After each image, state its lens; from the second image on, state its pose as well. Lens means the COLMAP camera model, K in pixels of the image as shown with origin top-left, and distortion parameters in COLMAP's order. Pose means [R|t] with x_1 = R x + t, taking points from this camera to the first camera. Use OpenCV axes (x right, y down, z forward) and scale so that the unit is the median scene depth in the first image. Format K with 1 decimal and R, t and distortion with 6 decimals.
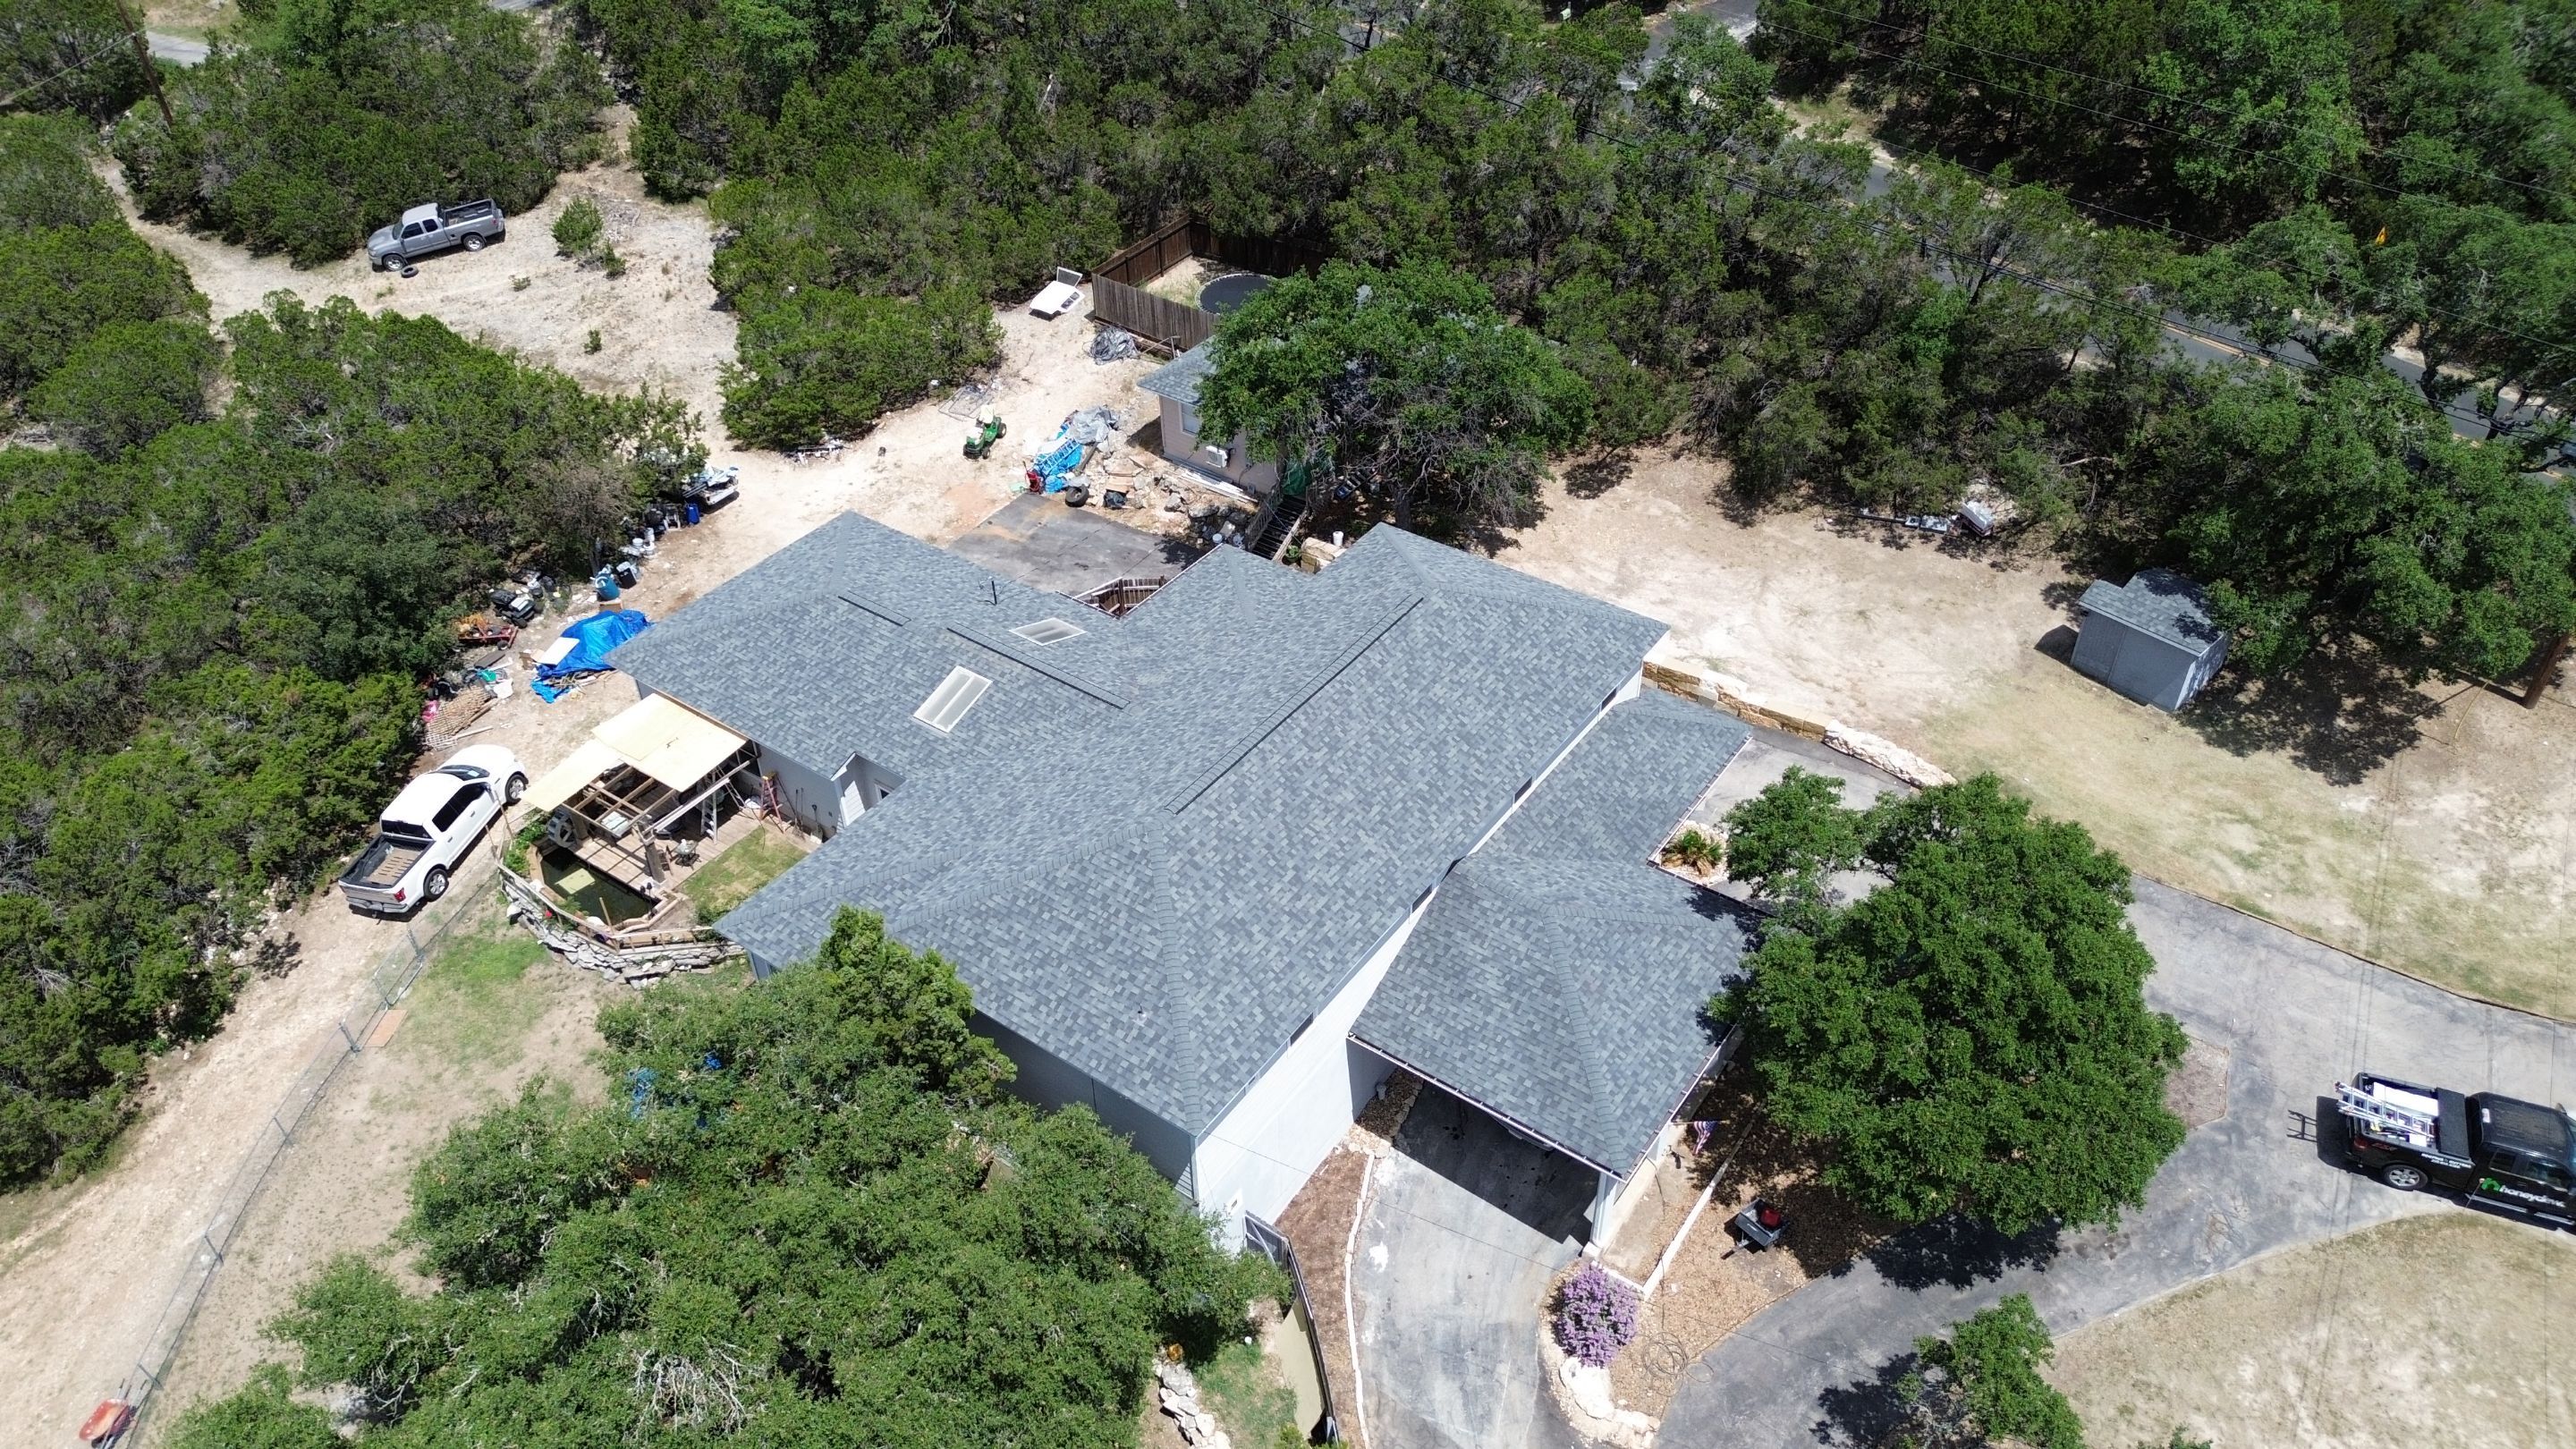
lens RADIAL K [[1819.4, 0, 1287.8], [0, 1819.4, 727.1], [0, 0, 1]] dist [0.071382, -0.075313]
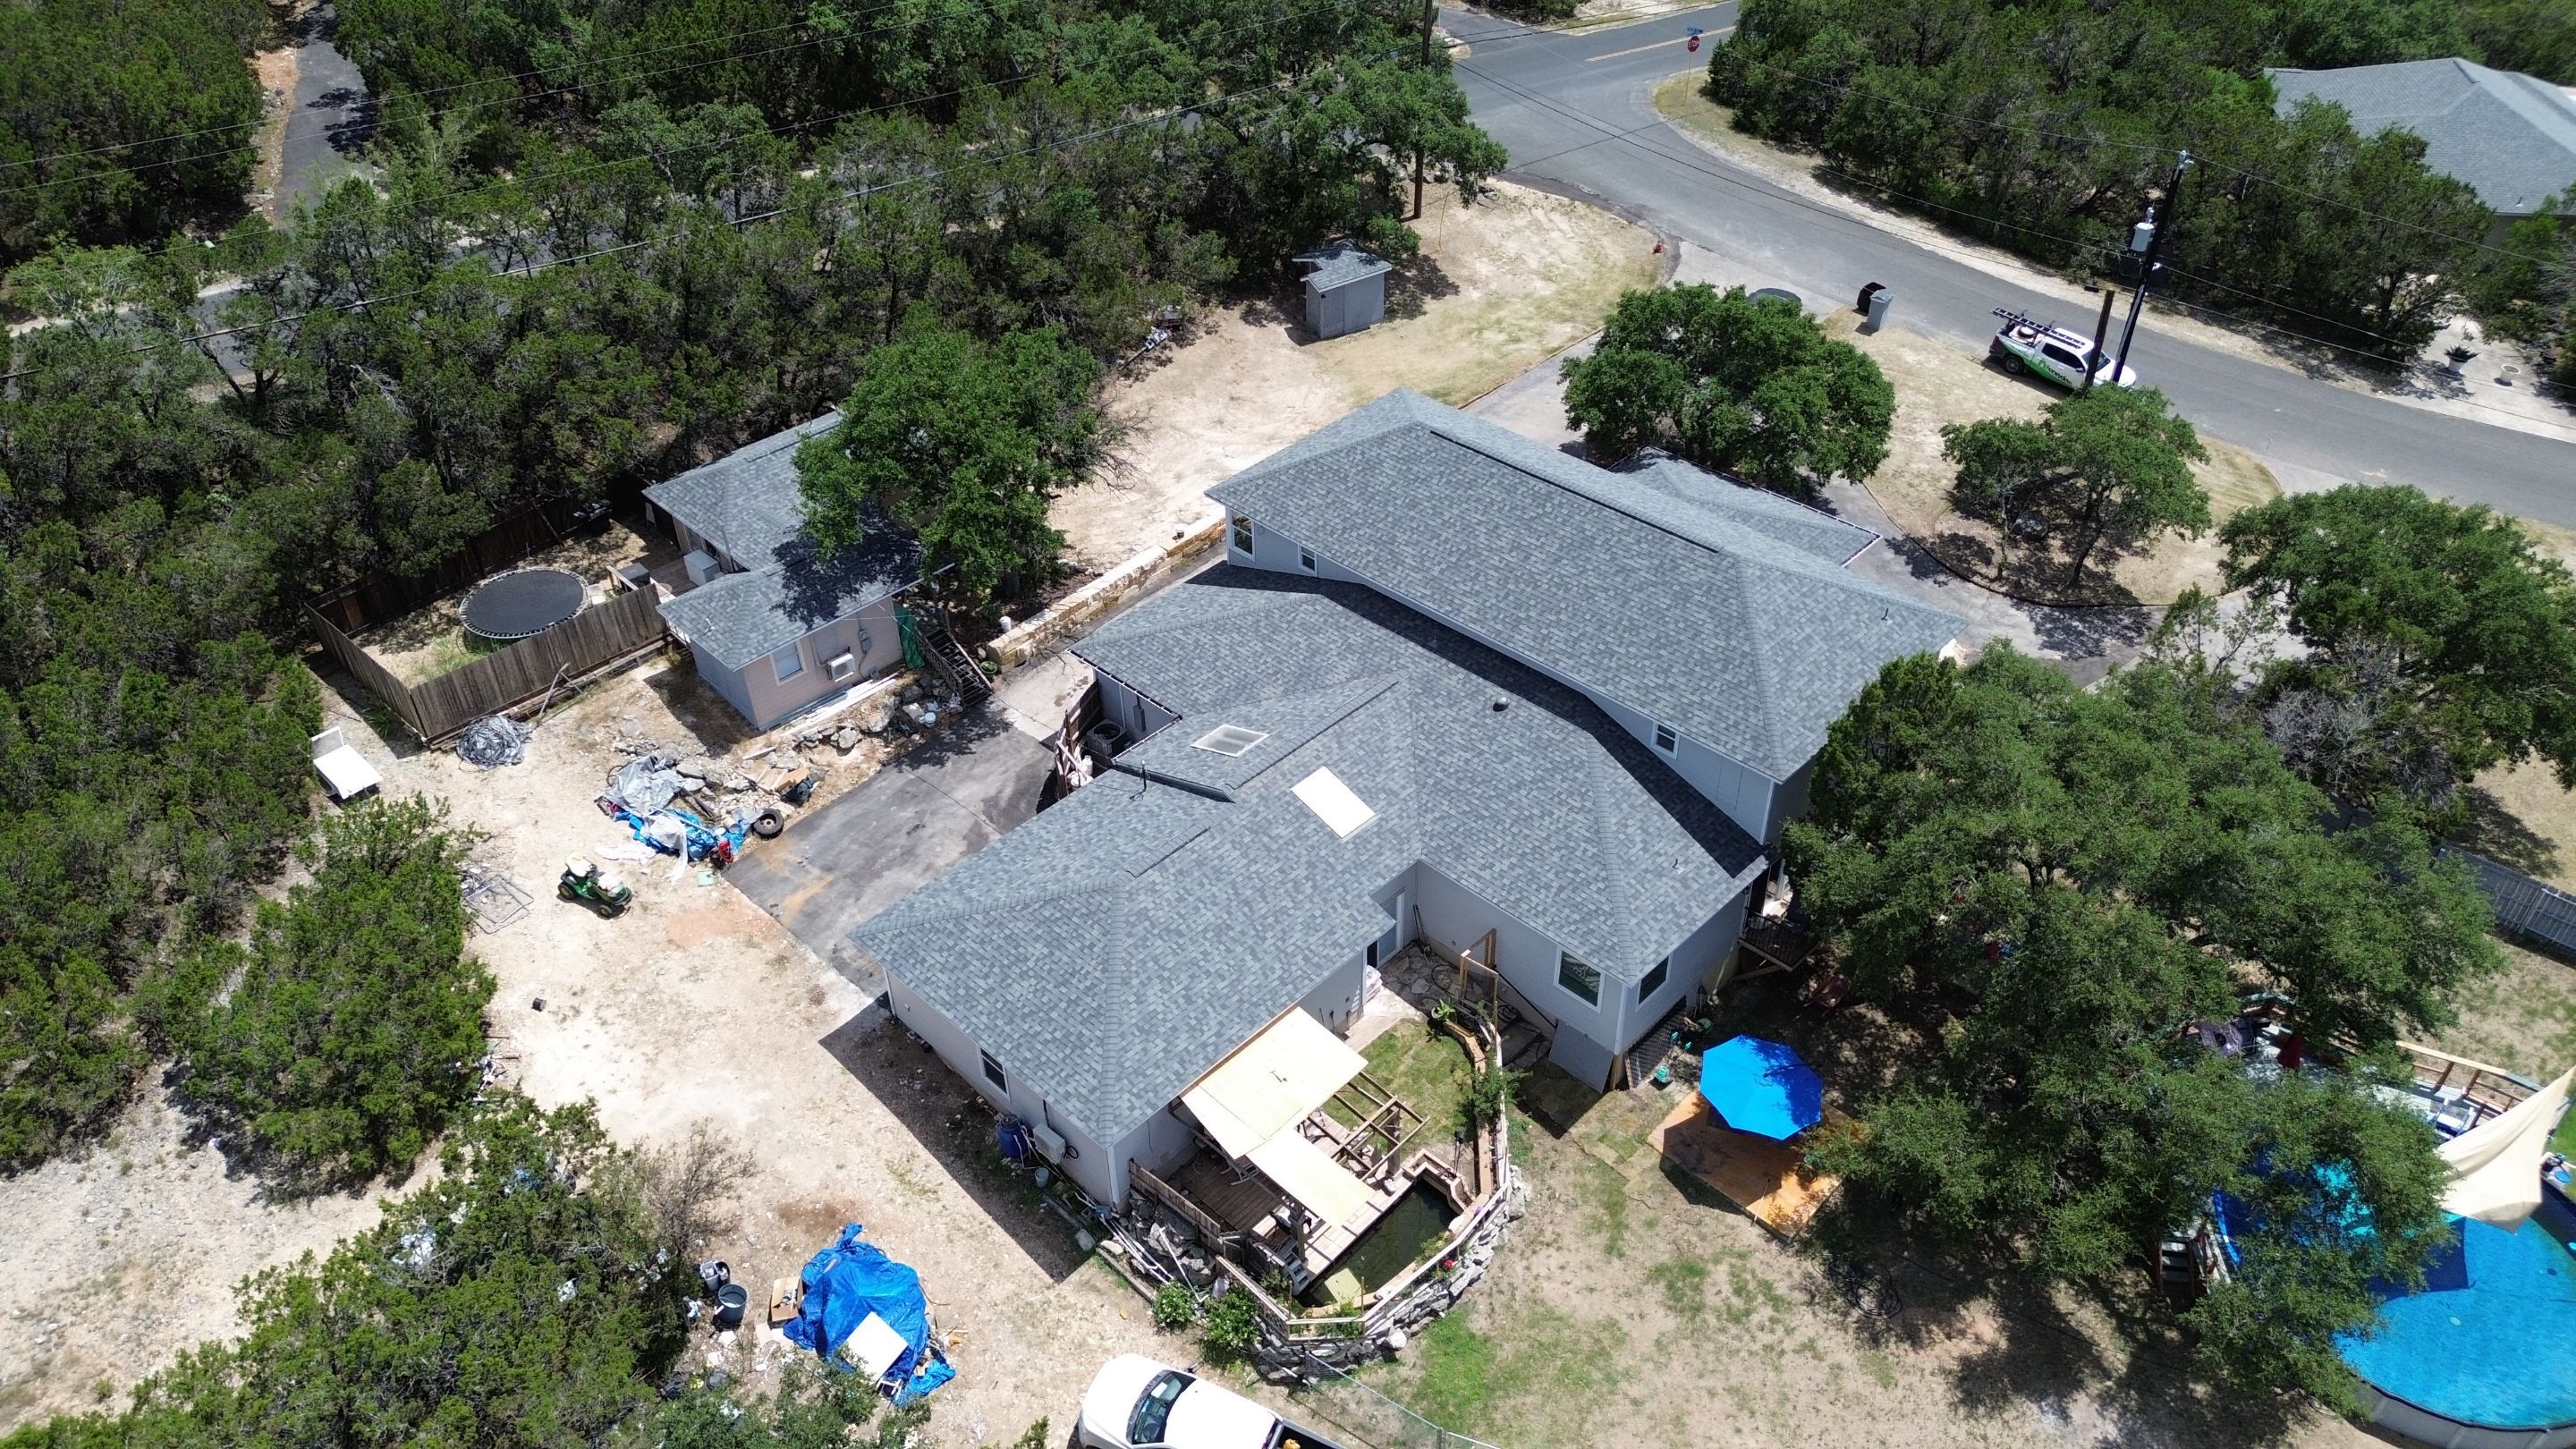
lens RADIAL K [[1819.4, 0, 1283.4], [0, 1819.4, 727.1], [0, 0, 1]] dist [0.071382, -0.075313]
pose [[0.146370, -0.597262, 0.788577, -0.831771], [0.632352, 0.669518, 0.389715, -0.390417], [-0.760728, 0.441615, 0.475677, 0.497777]]
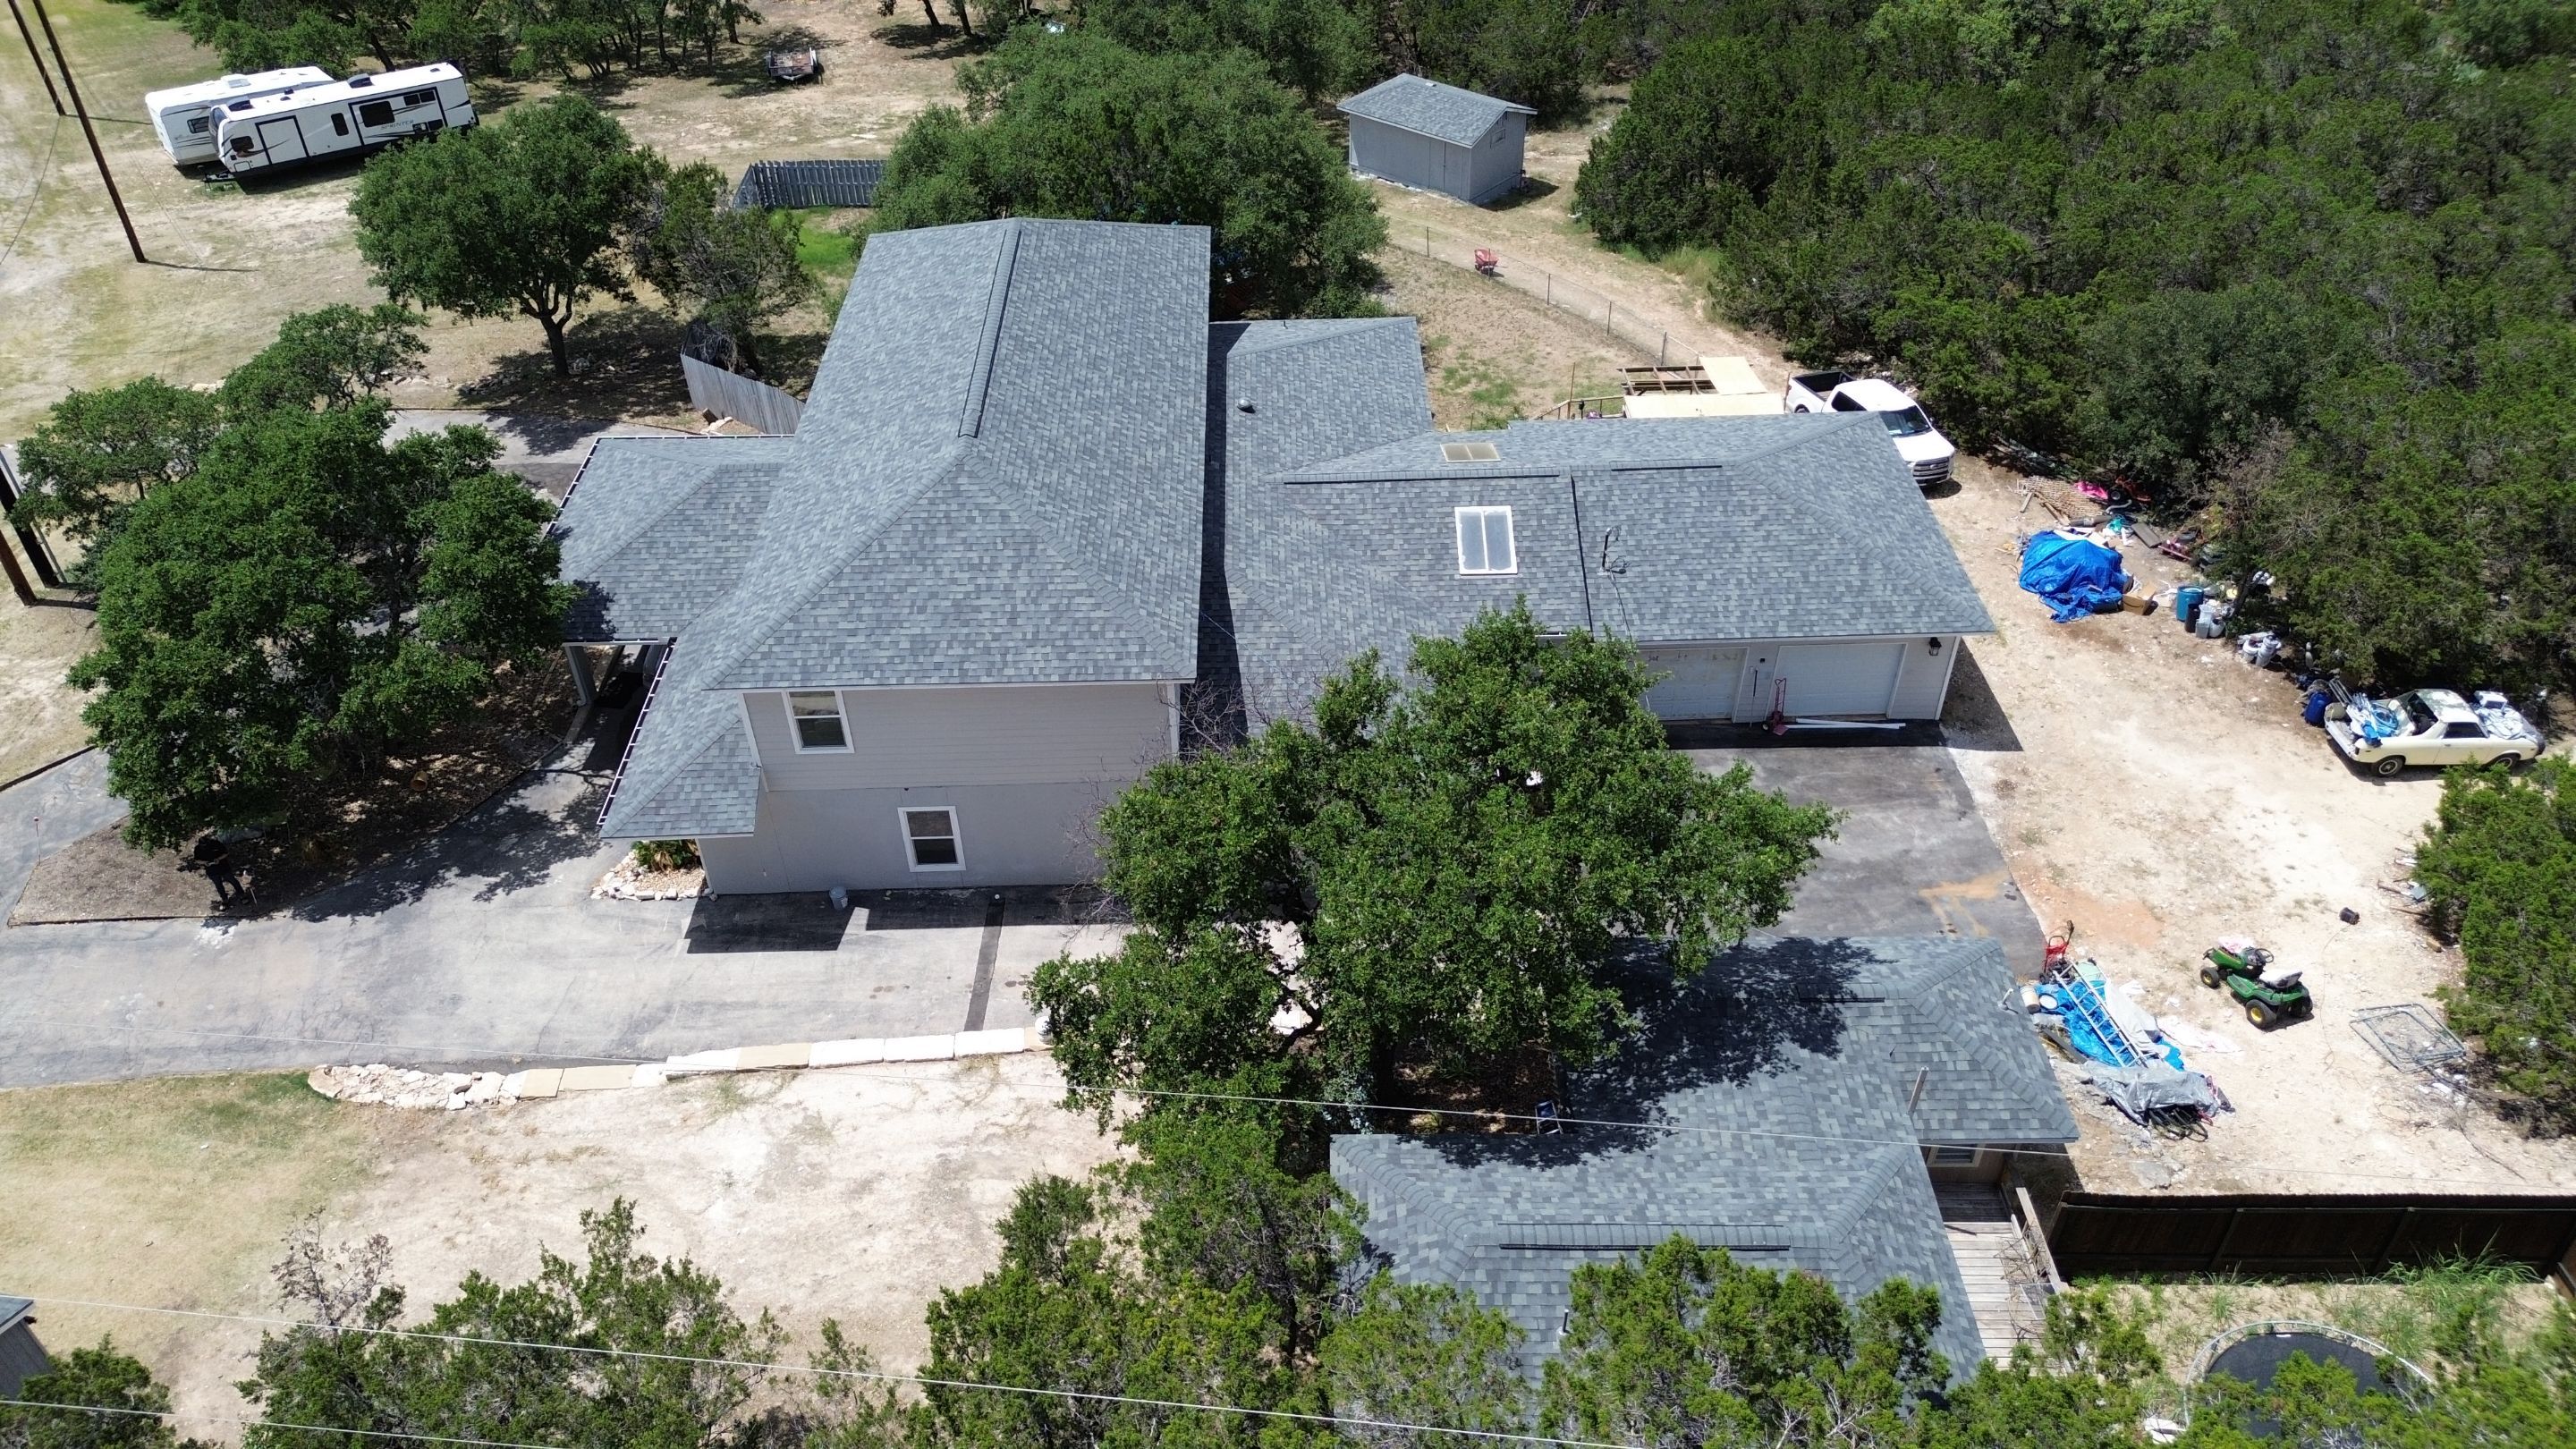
lens RADIAL K [[1819.4, 0, 1295.9], [0, 1819.4, 725.5], [0, 0, 1]] dist [0.071382, -0.075313]
pose [[-0.796183, 0.402011, -0.452194, 0.311501], [-0.353868, 0.296827, 0.886945, -0.671310], [0.490785, 0.866188, -0.094070, 1.051642]]
